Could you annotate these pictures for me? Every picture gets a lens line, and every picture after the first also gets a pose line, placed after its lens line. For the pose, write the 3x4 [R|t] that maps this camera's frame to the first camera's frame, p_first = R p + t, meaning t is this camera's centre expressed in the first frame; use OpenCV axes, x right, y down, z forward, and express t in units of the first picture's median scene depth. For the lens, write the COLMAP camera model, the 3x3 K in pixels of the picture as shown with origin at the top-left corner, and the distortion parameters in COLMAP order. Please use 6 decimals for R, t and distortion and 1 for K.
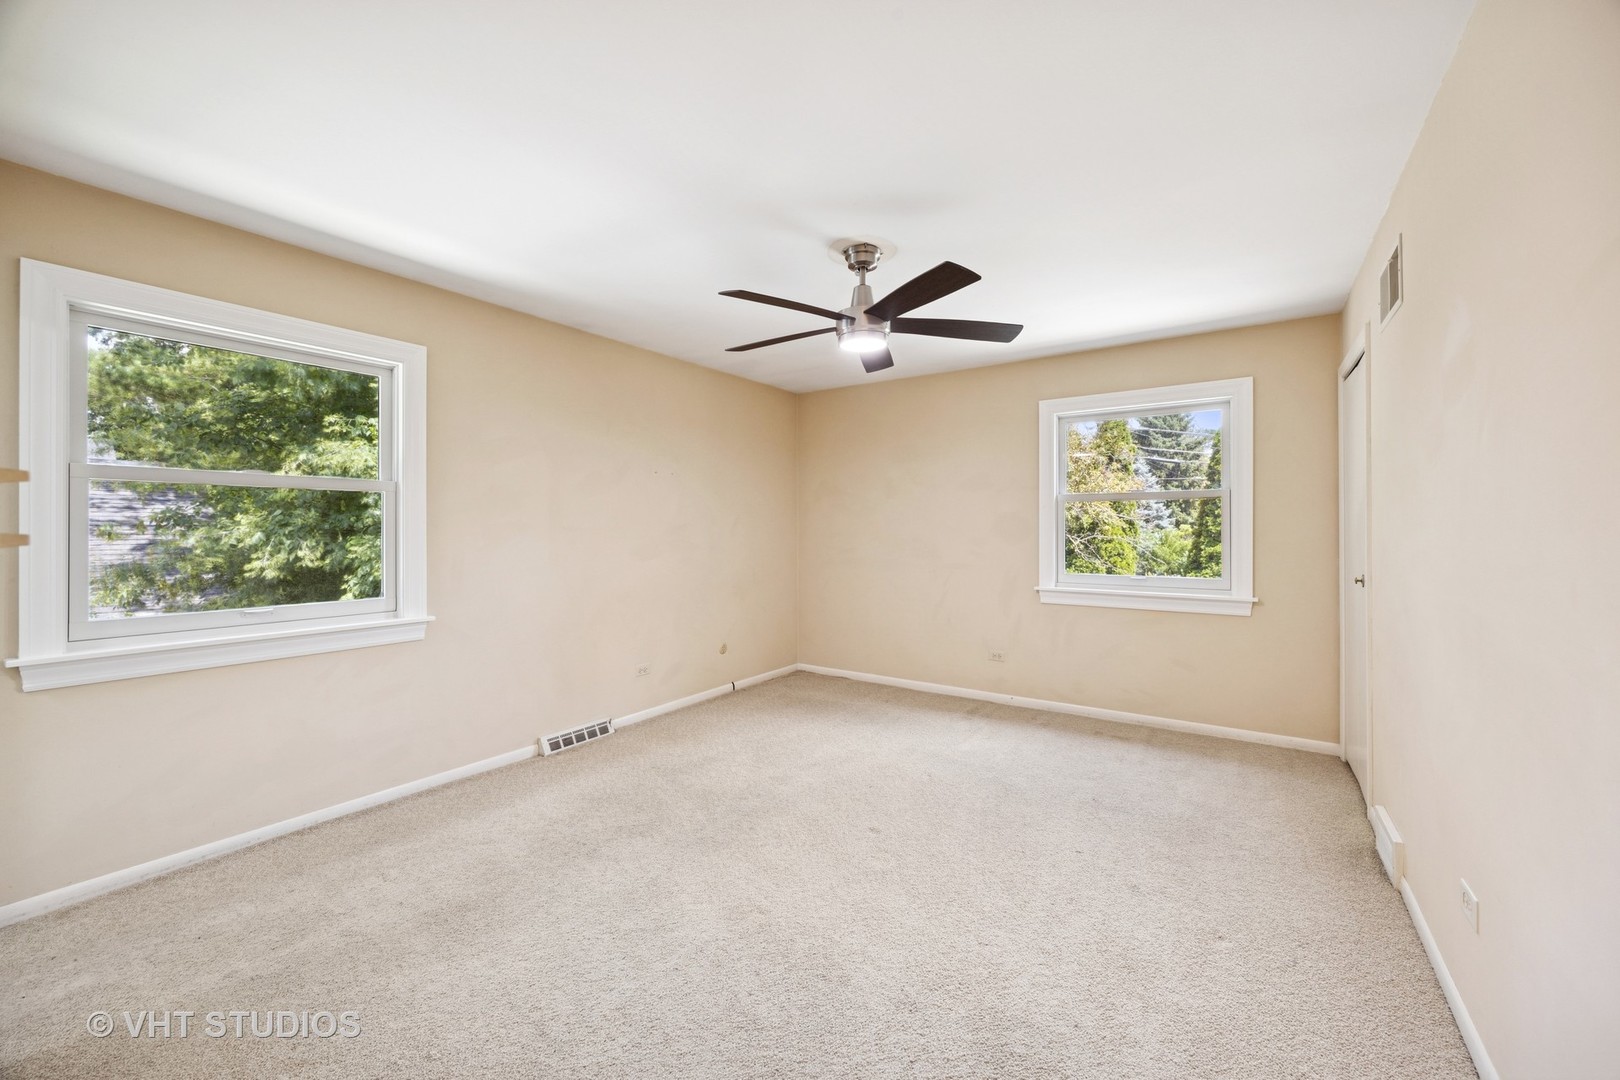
lens RADIAL K [[622.1, 0, 804.6], [0, 622.1, 529.4], [0, 0, 1]] dist [-0.001764, 0.000090]
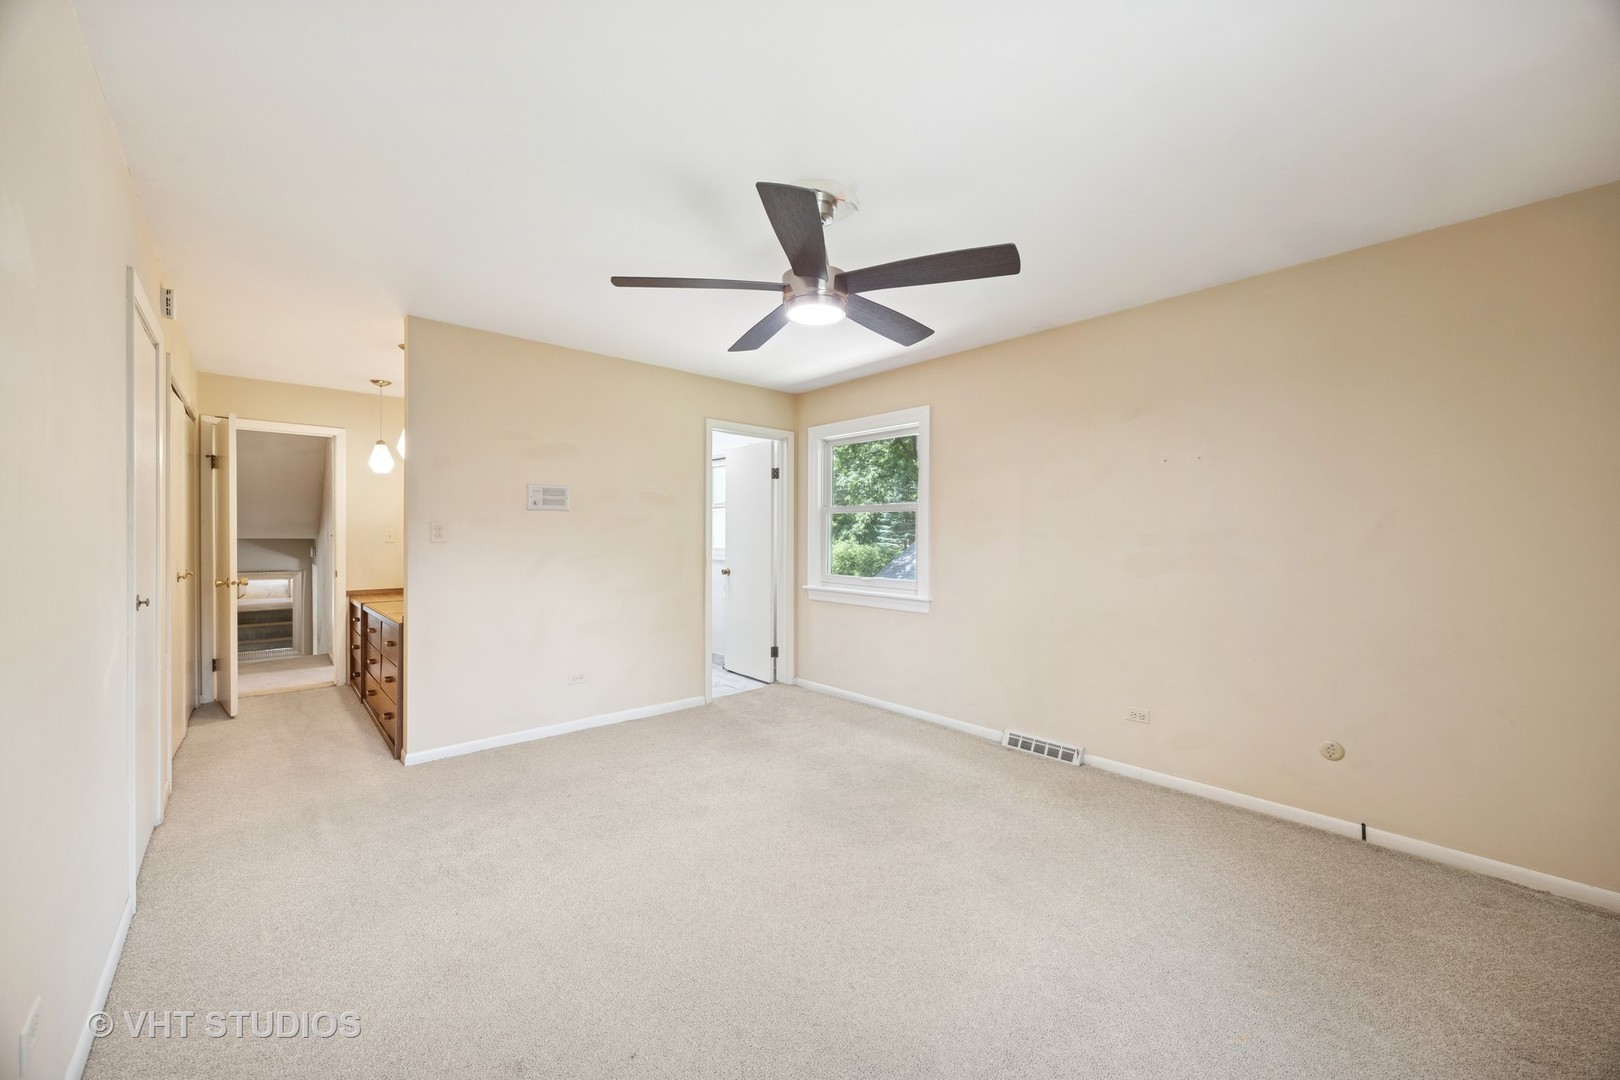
lens RADIAL K [[622.1, 0, 815.6], [0, 622.1, 537.2], [0, 0, 1]] dist [-0.001764, 0.000090]
pose [[-0.221612, 0.006935, -0.975110, 0.684896], [-0.000712, 0.999973, 0.007273, -0.005340], [0.975135, 0.002306, -0.221602, 0.893097]]
